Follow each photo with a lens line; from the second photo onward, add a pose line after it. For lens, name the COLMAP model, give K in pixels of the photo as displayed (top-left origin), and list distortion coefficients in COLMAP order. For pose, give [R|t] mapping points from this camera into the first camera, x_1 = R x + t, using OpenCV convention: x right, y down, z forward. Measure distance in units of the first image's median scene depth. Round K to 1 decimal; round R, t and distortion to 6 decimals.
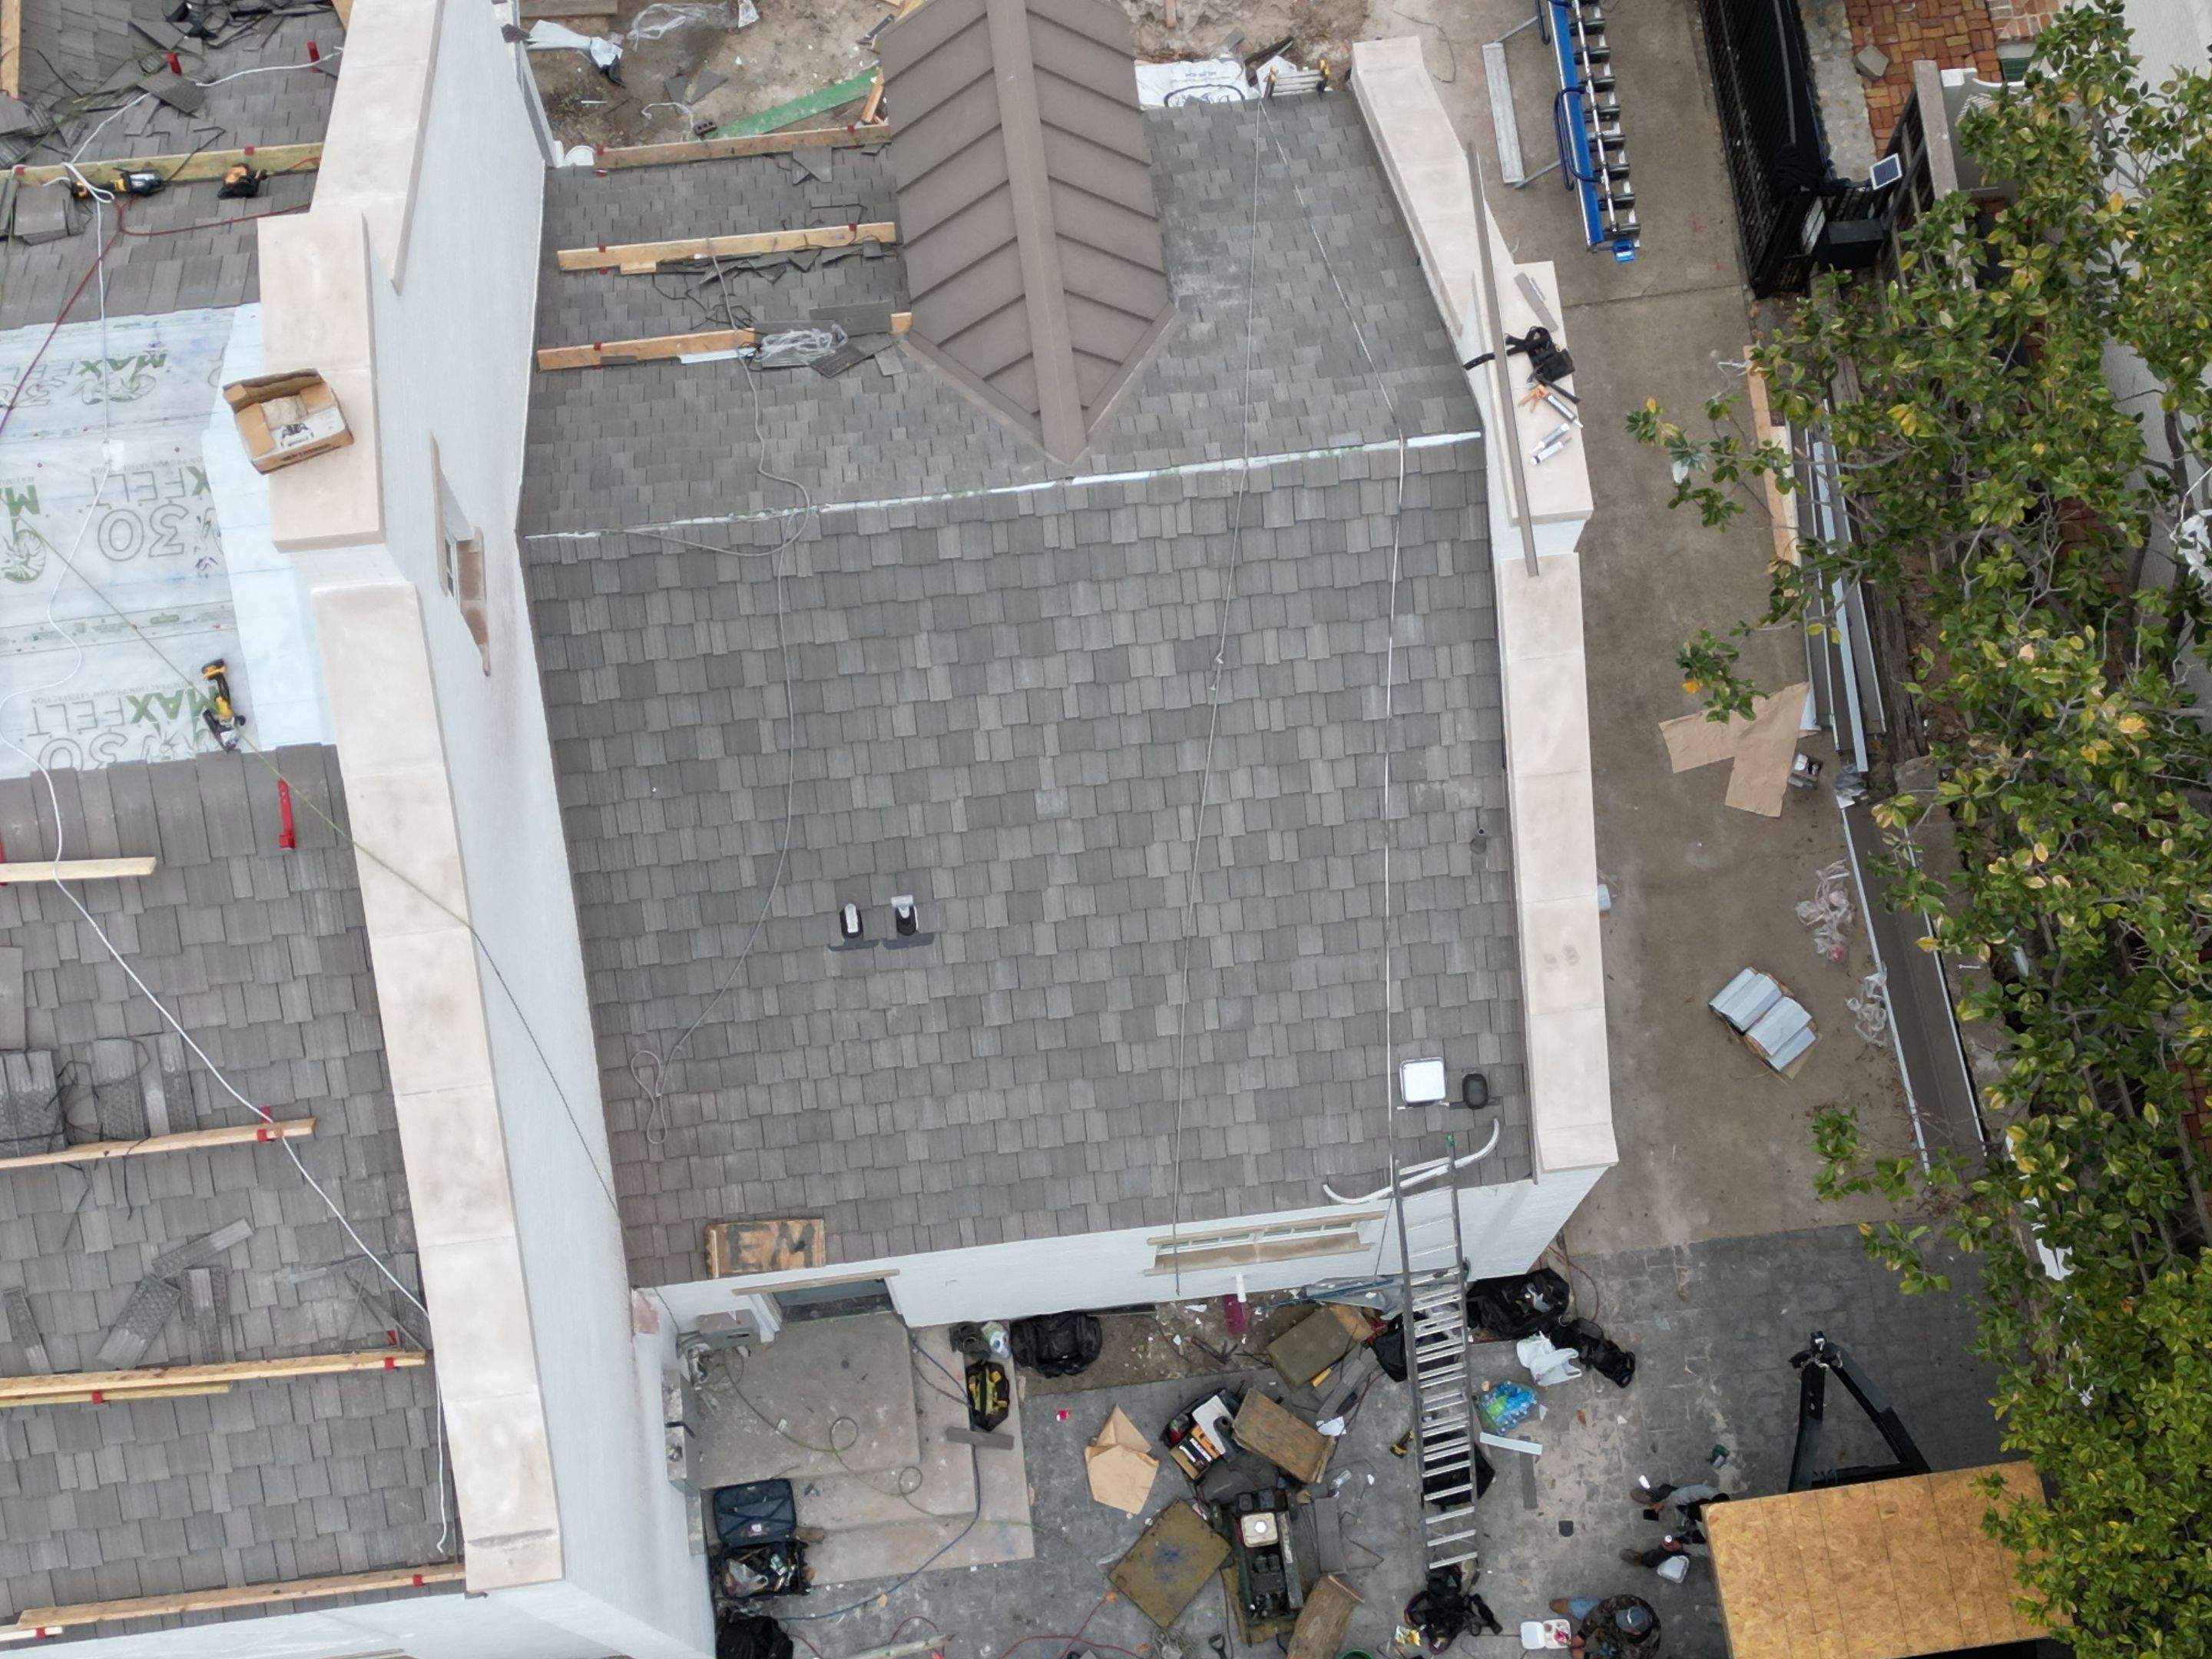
lens RADIAL K [[3060.4, 0, 1111.2], [0, 3060.4, 812.8], [0, 0, 1]] dist [0.110095, 0.000000]
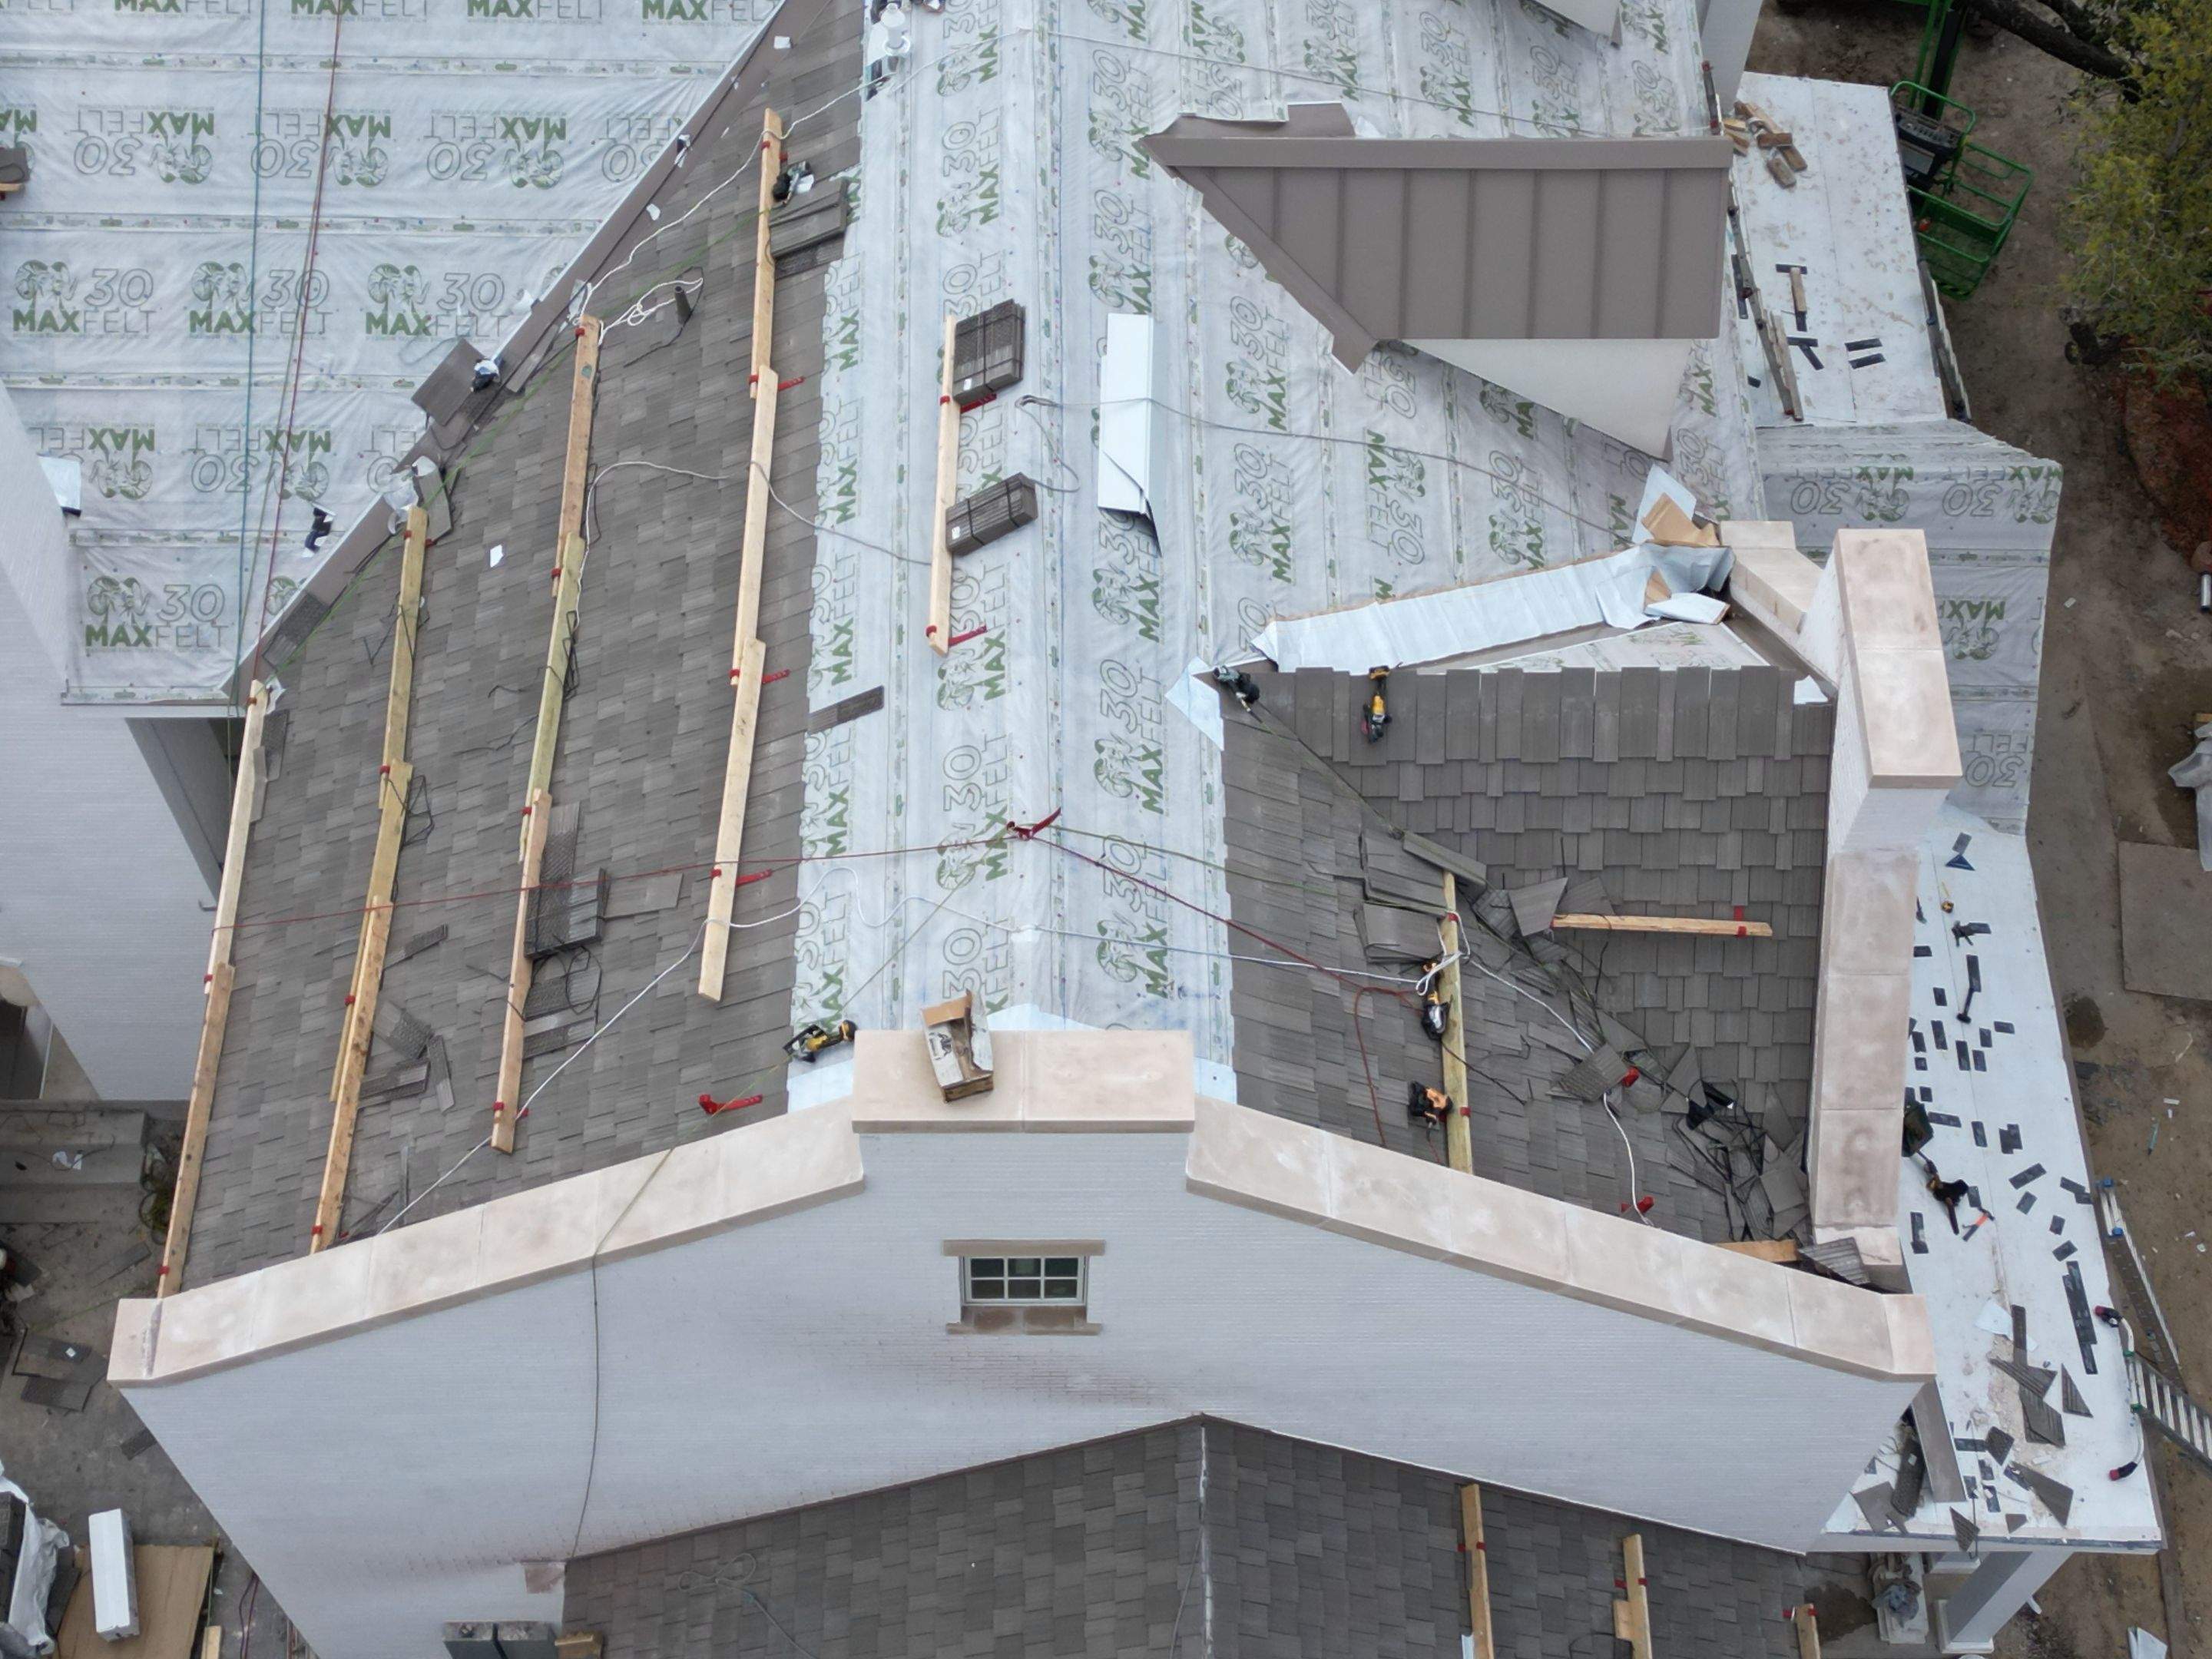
lens RADIAL K [[3060.4, 0, 1111.8], [0, 3060.4, 820.3], [0, 0, 1]] dist [0.110095, 0.000000]
pose [[-0.110937, 0.852713, -0.510464, 0.143016], [-0.948056, 0.063281, 0.311747, -0.363098], [0.298134, 0.518533, 0.801399, 0.094595]]
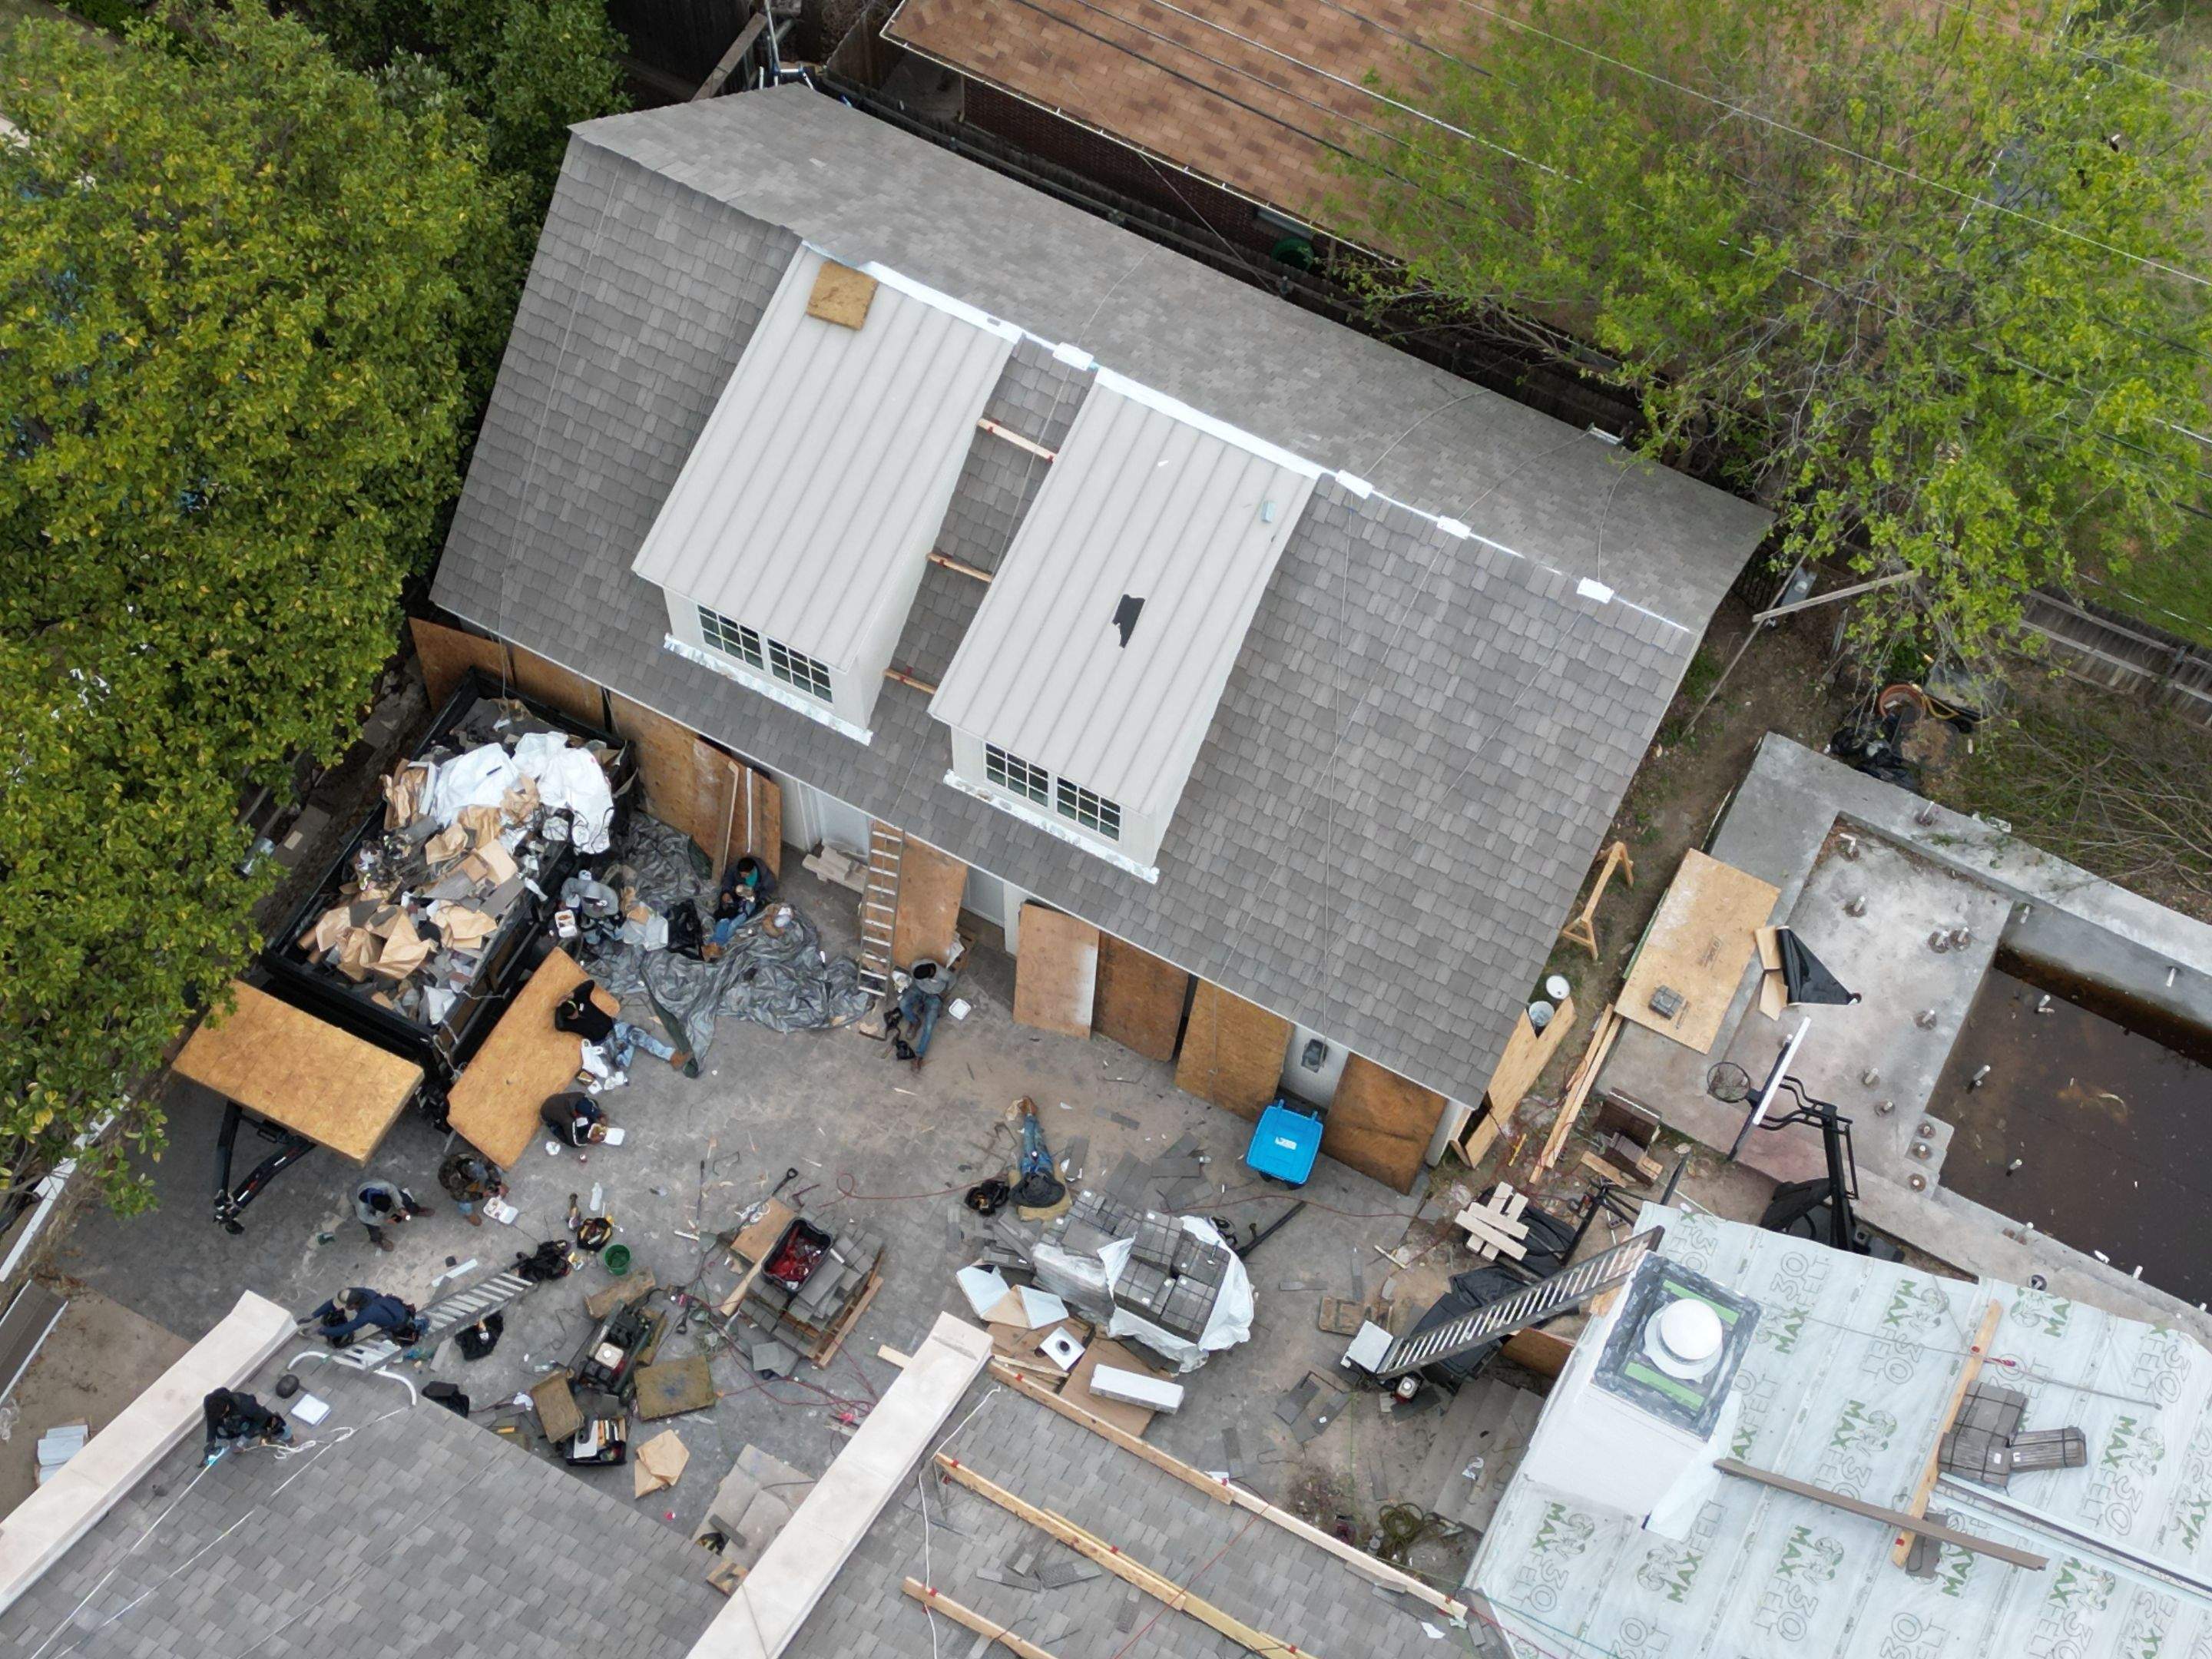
lens RADIAL K [[3060.4, 0, 1112.9], [0, 3060.4, 813.9], [0, 0, 1]] dist [0.110095, 0.000000]
pose [[-0.824837, -0.519883, 0.222186, -0.385554], [0.526970, -0.564590, 0.635249, -0.479082], [-0.204811, 0.641062, 0.739657, -0.319737]]
